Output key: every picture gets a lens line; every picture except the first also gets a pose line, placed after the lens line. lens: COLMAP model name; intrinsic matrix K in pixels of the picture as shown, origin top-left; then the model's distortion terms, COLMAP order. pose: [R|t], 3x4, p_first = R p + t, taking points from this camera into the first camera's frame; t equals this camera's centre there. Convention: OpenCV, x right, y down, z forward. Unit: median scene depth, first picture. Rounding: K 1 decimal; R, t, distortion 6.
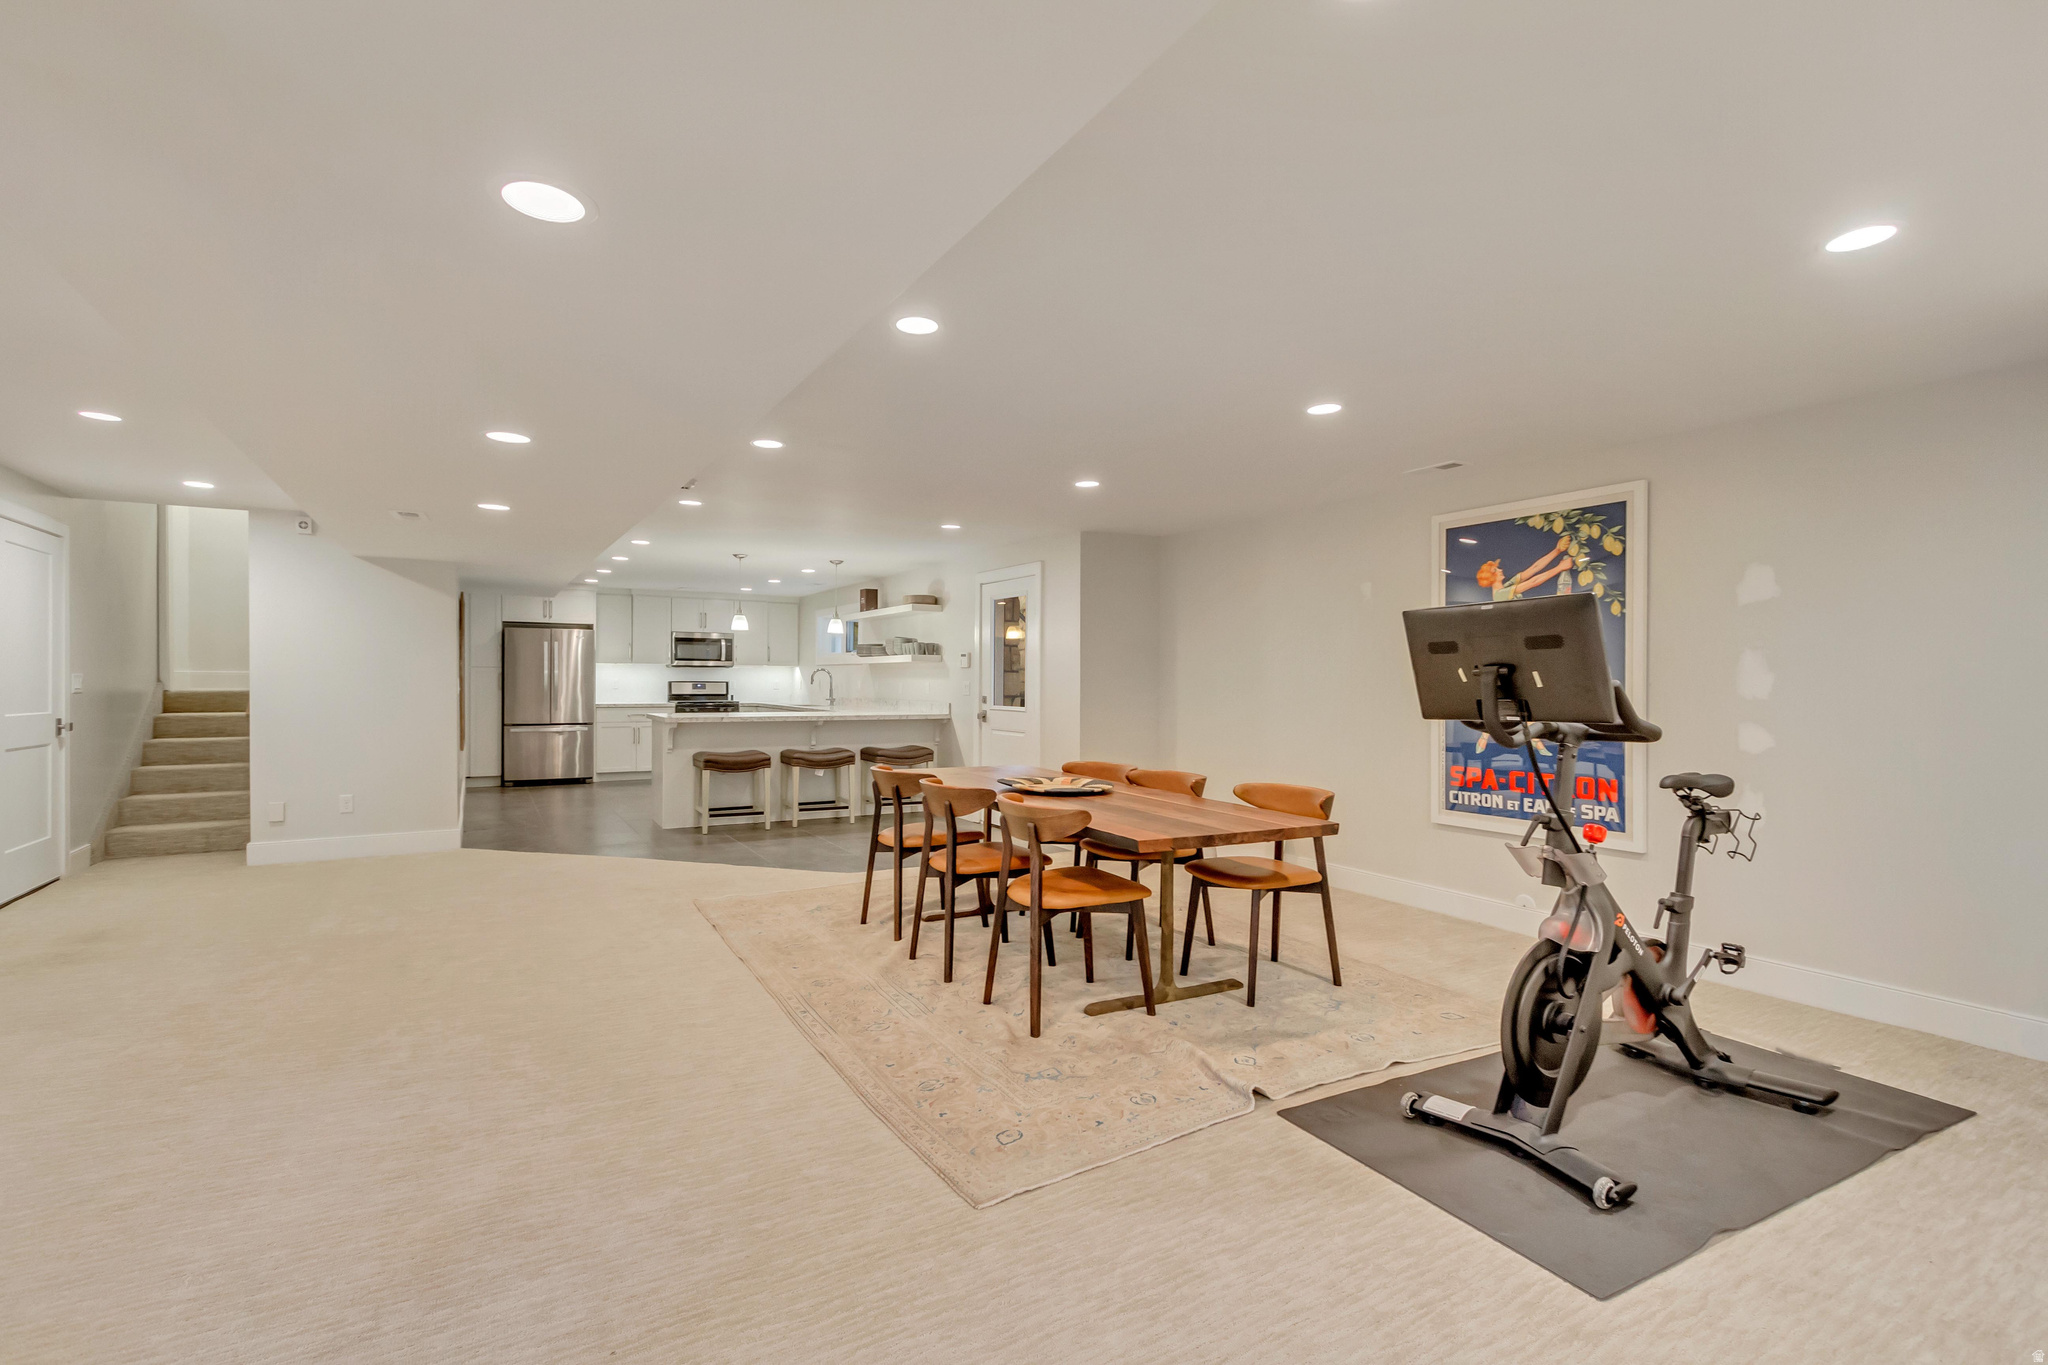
lens RADIAL K [[1061.6, 0, 1027.6], [0, 1061.6, 681.7], [0, 0, 1]] dist [0.003261, 0.000500]
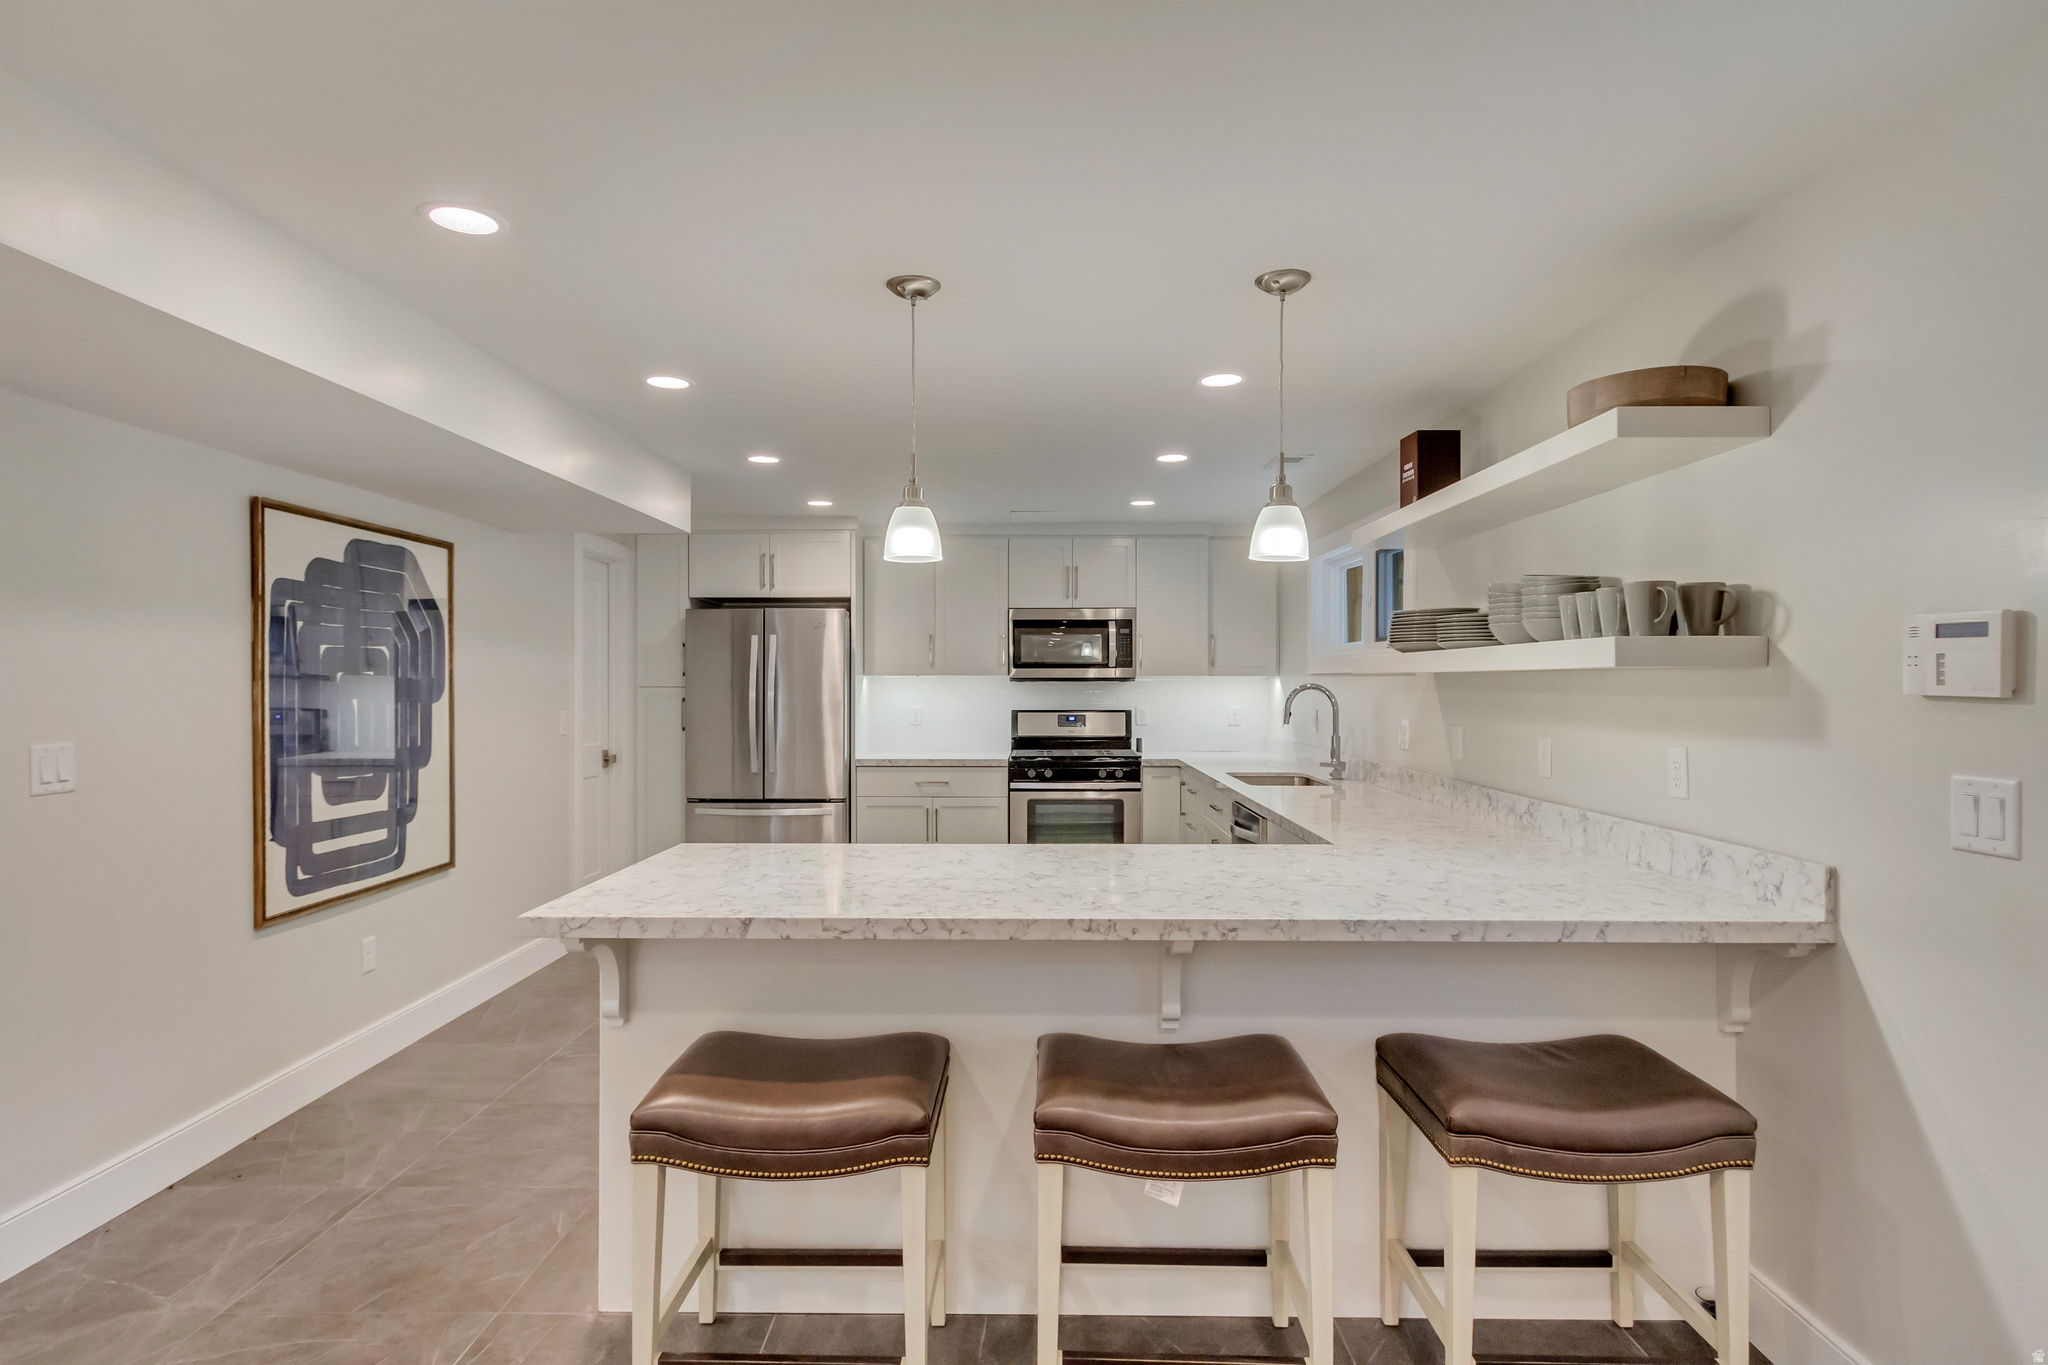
lens RADIAL K [[1061.6, 0, 1029.9], [0, 1061.6, 675.7], [0, 0, 1]] dist [0.003261, 0.000500]
pose [[0.858904, -0.009325, -0.512052, -0.084286], [0.006910, 0.999954, -0.006620, -0.013747], [0.512090, 0.002148, 0.858929, 0.618543]]
